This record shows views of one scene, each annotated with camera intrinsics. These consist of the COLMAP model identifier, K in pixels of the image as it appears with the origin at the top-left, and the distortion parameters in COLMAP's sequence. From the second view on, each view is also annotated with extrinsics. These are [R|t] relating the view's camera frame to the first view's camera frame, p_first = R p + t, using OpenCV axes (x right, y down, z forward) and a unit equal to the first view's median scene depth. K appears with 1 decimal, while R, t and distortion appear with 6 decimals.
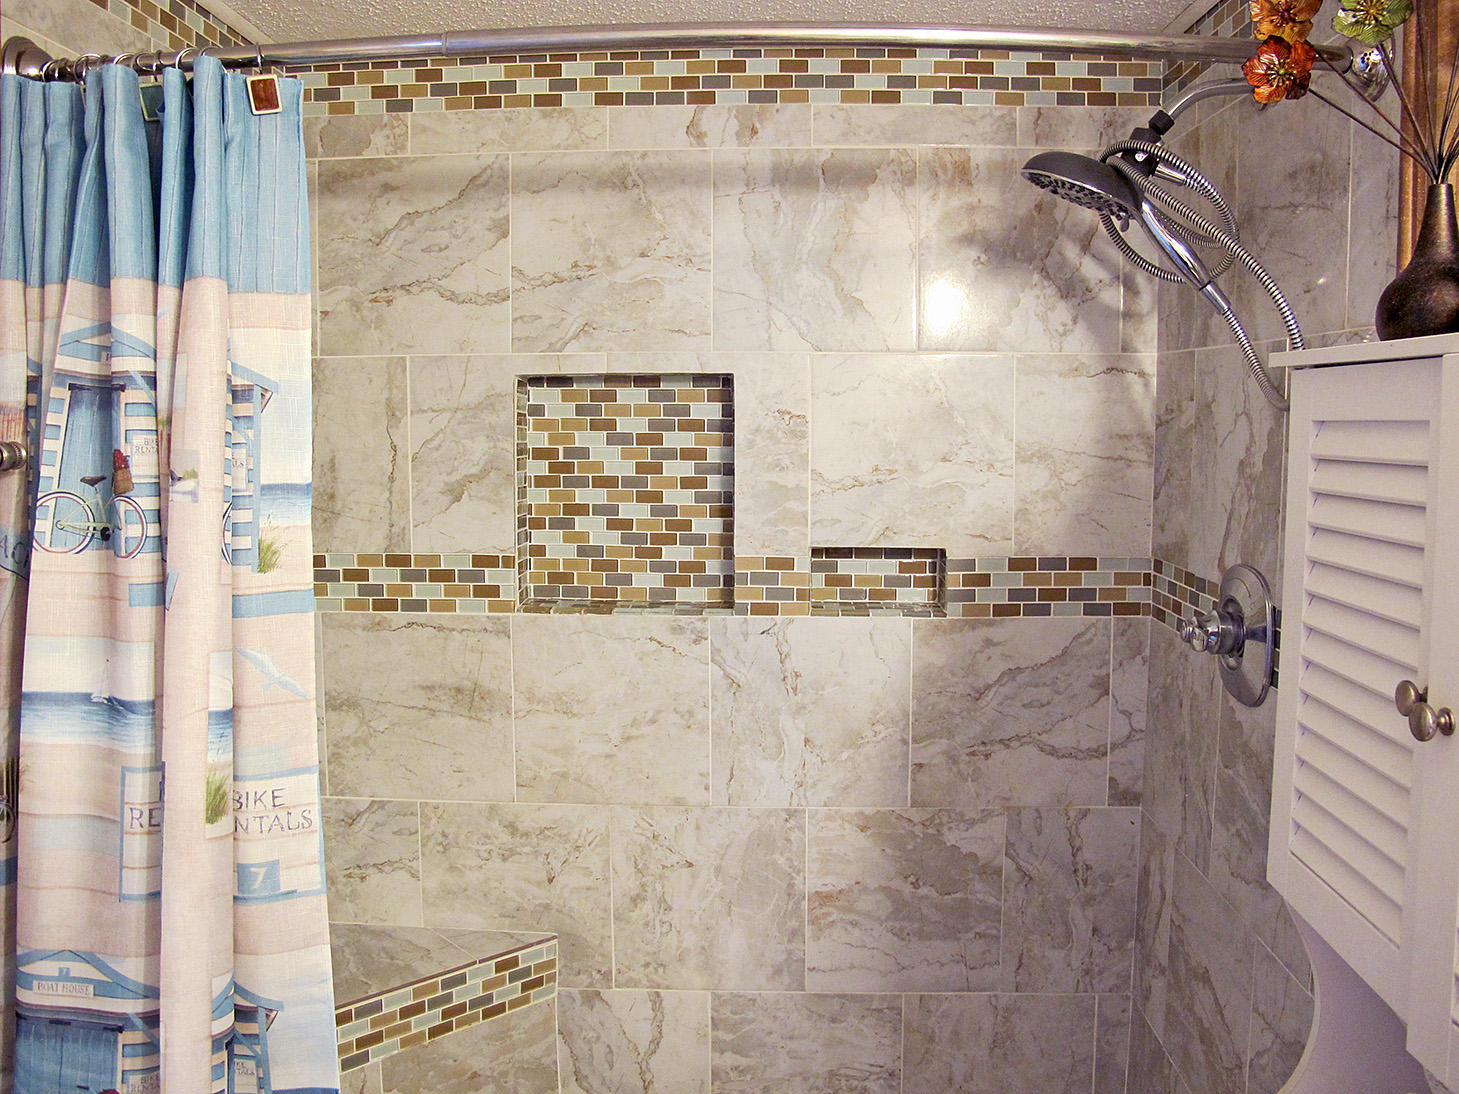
lens RADIAL K [[1219.3, 0, 729.8], [0, 1219.3, 497.4], [0, 0, 1]] dist [-0.145060, 0.114081]
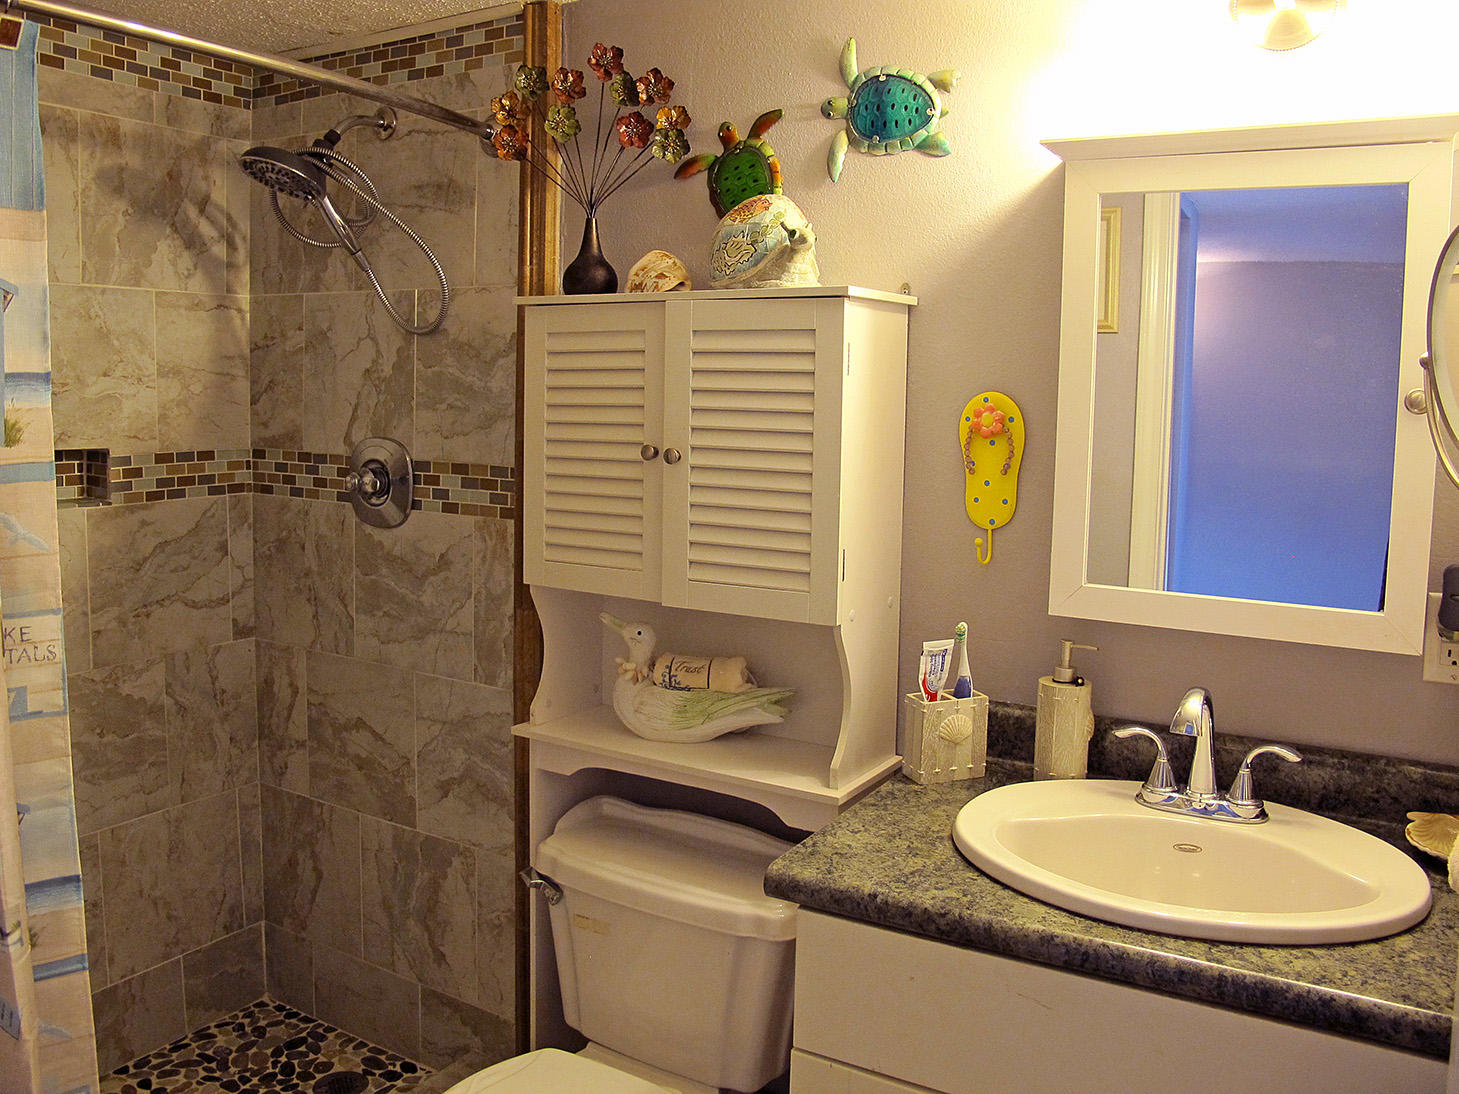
lens RADIAL K [[1254.4, 0, 727.2], [0, 1254.4, 514.4], [0, 0, 1]] dist [-0.148536, 0.106688]
pose [[0.482805, -0.083847, 0.871705, -0.589490], [0.045556, 0.996463, 0.070616, 0.050523], [-0.874542, 0.005618, 0.484917, -0.129647]]
